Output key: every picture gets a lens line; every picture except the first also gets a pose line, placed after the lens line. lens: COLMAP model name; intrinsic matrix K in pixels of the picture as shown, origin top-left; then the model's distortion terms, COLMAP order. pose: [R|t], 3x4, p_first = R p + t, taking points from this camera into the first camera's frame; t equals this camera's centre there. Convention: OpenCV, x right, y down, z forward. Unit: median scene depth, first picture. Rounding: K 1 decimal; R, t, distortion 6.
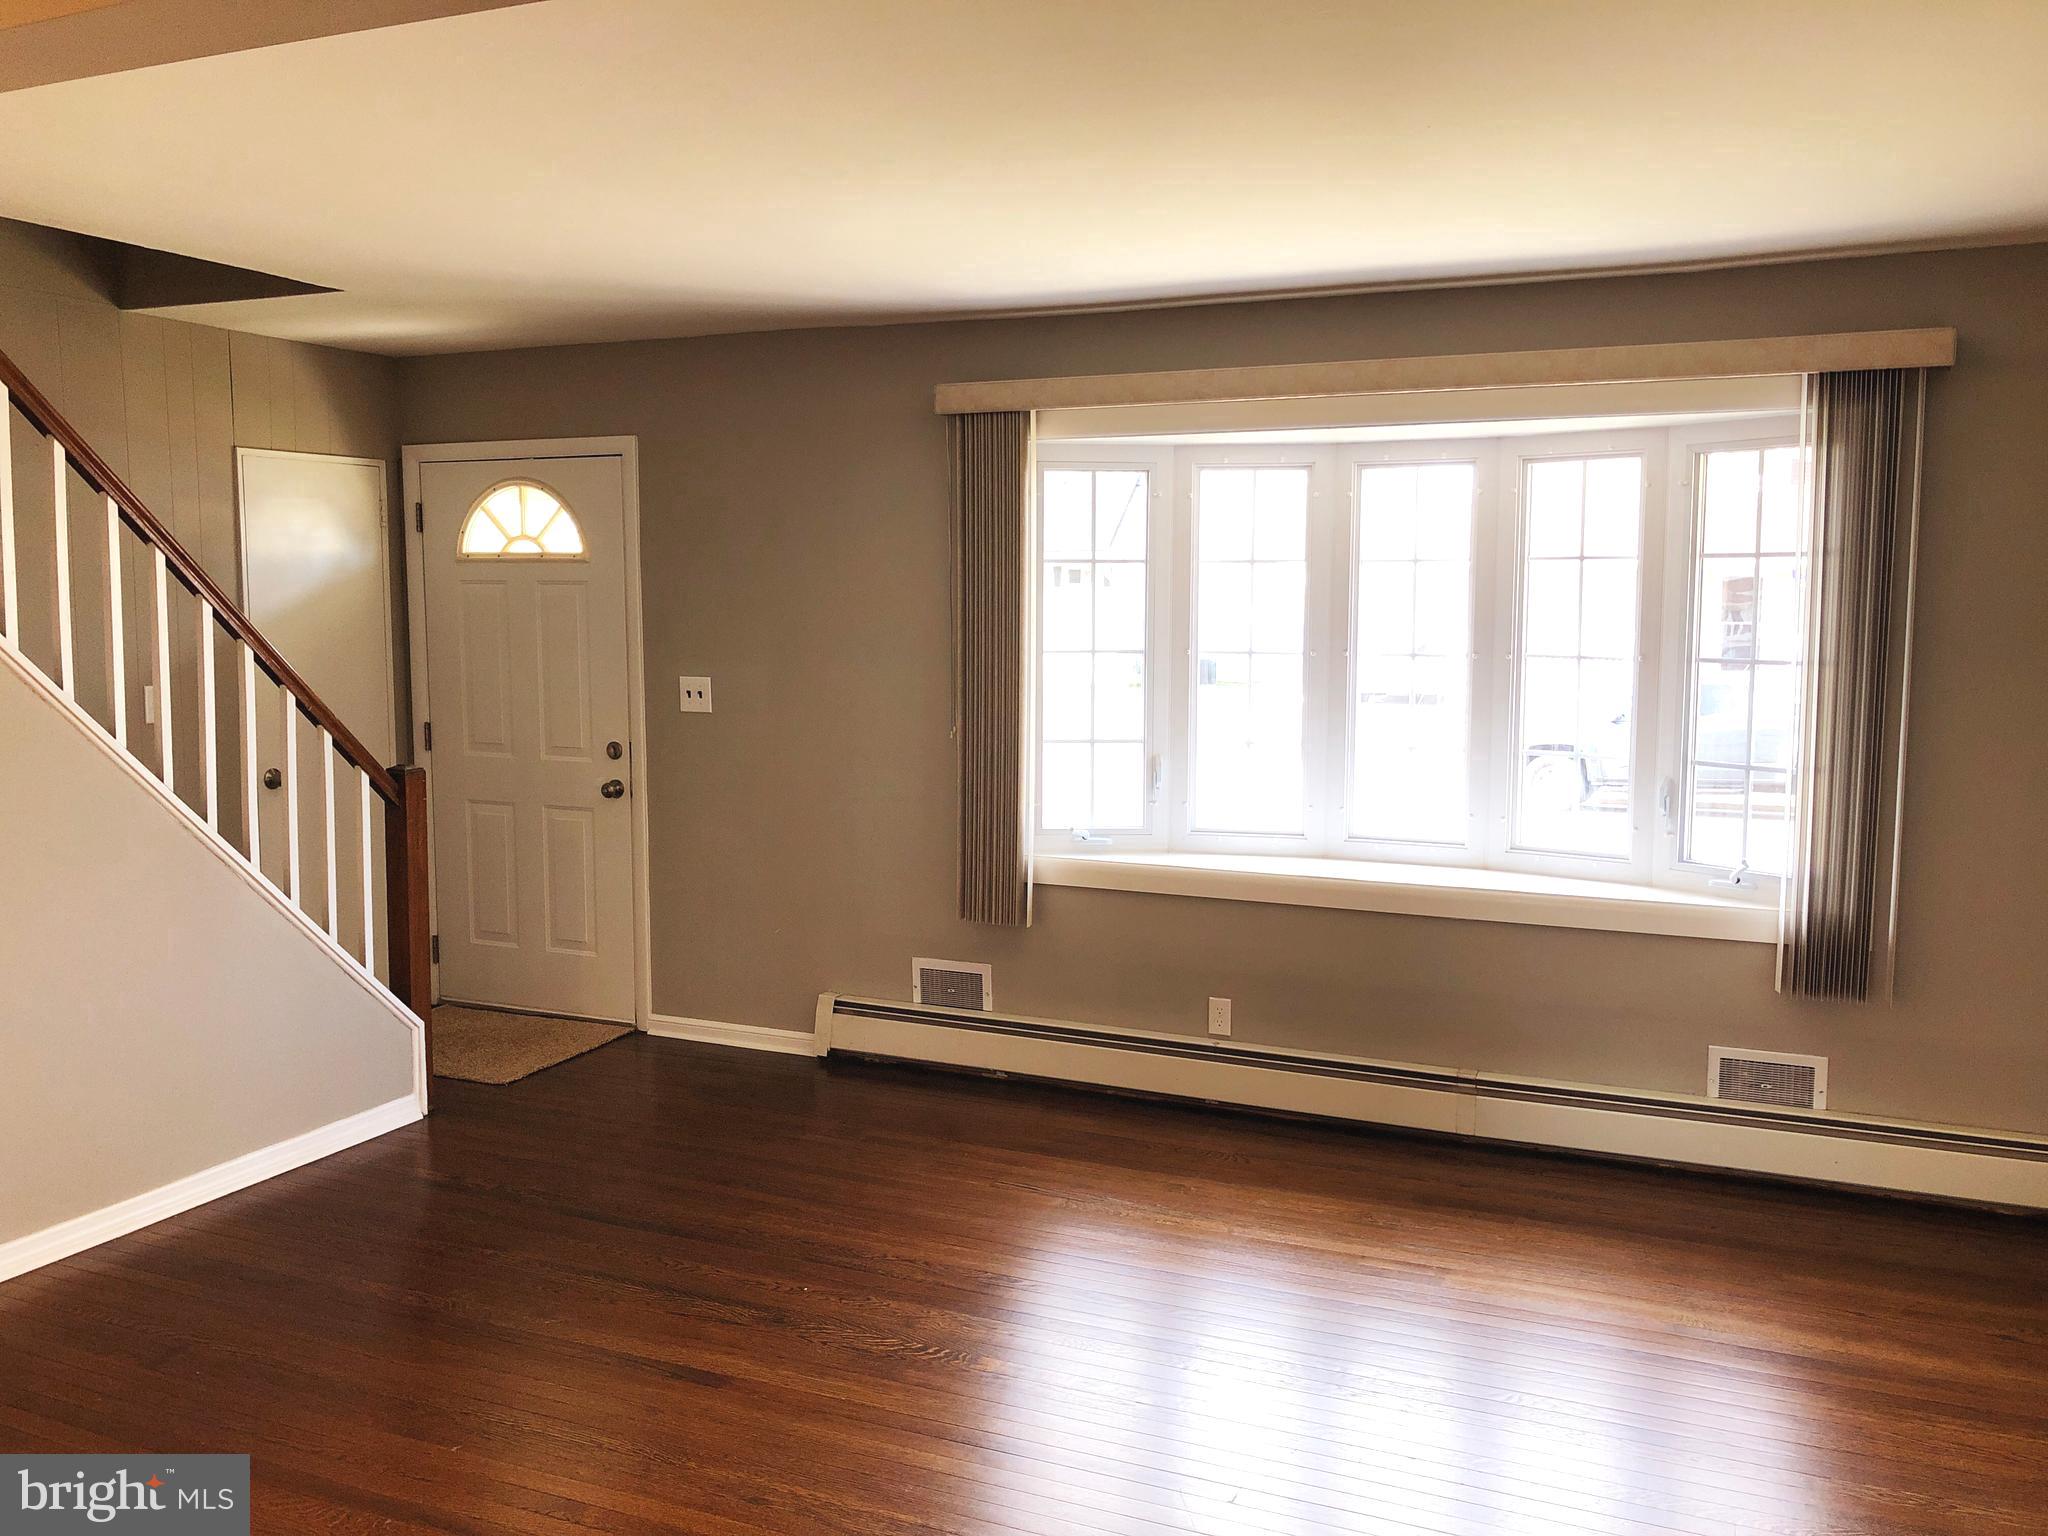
lens RADIAL K [[1657.8, 0, 1002.3], [0, 1657.8, 760.7], [0, 0, 1]] dist [0.030774, -0.027528]
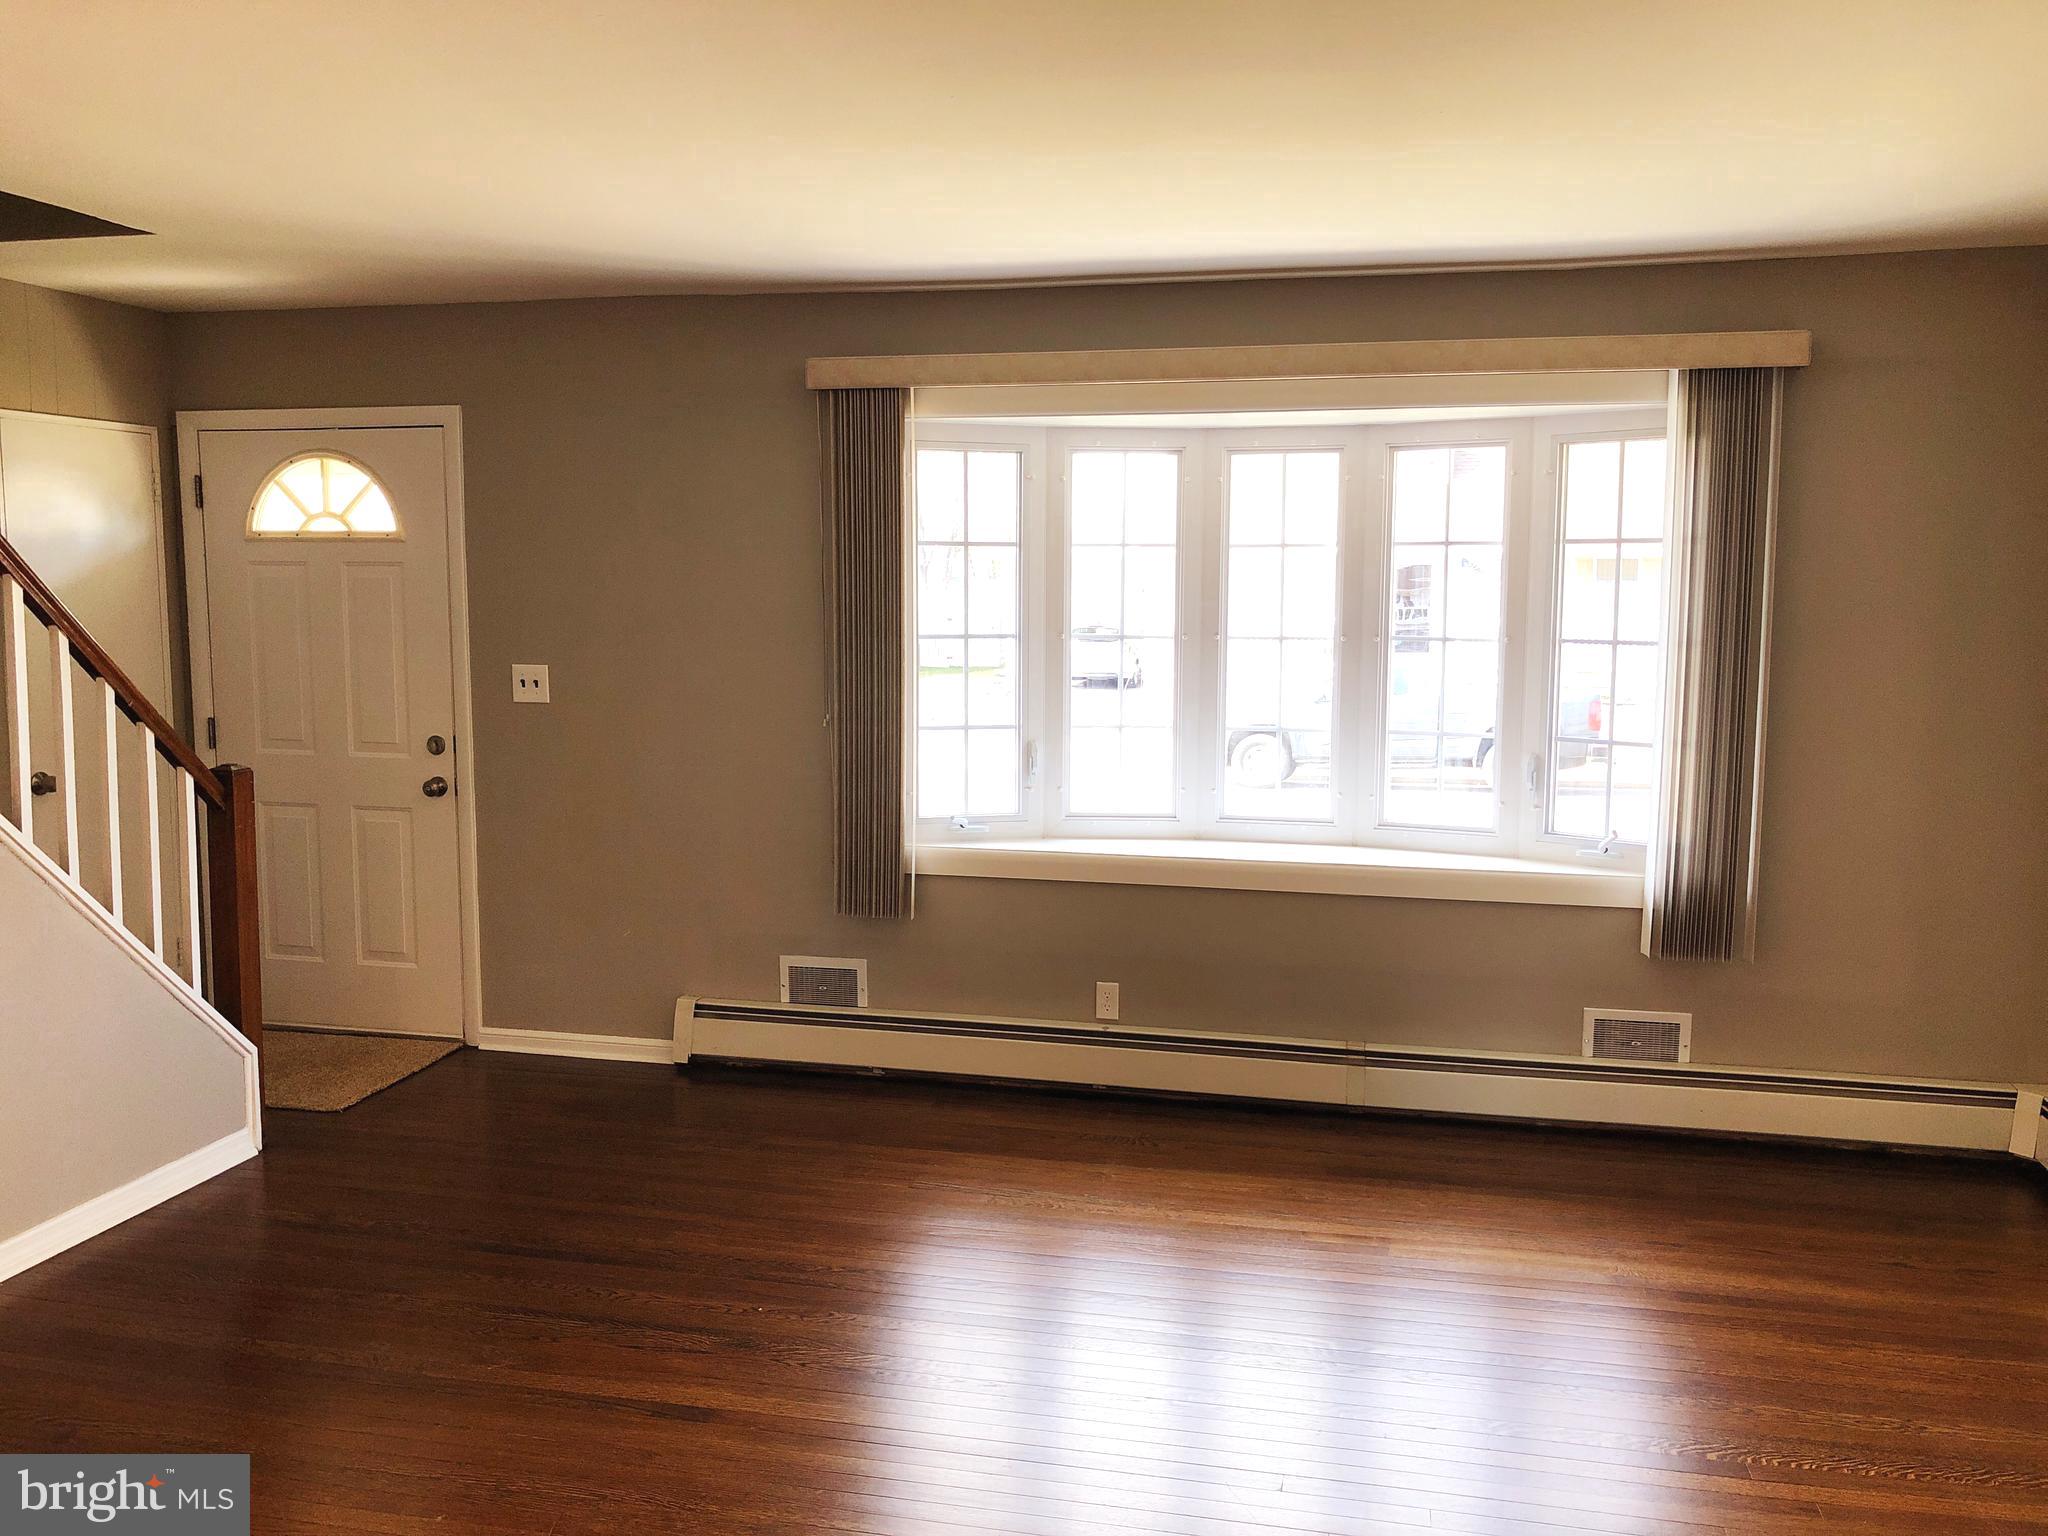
lens RADIAL K [[1657.8, 0, 1031.2], [0, 1657.8, 768.9], [0, 0, 1]] dist [0.030774, -0.027528]
pose [[0.981941, -0.019808, 0.188147, -0.100307], [0.017251, 0.999735, 0.015219, -0.001795], [-0.188398, -0.011698, 0.982023, 0.030295]]
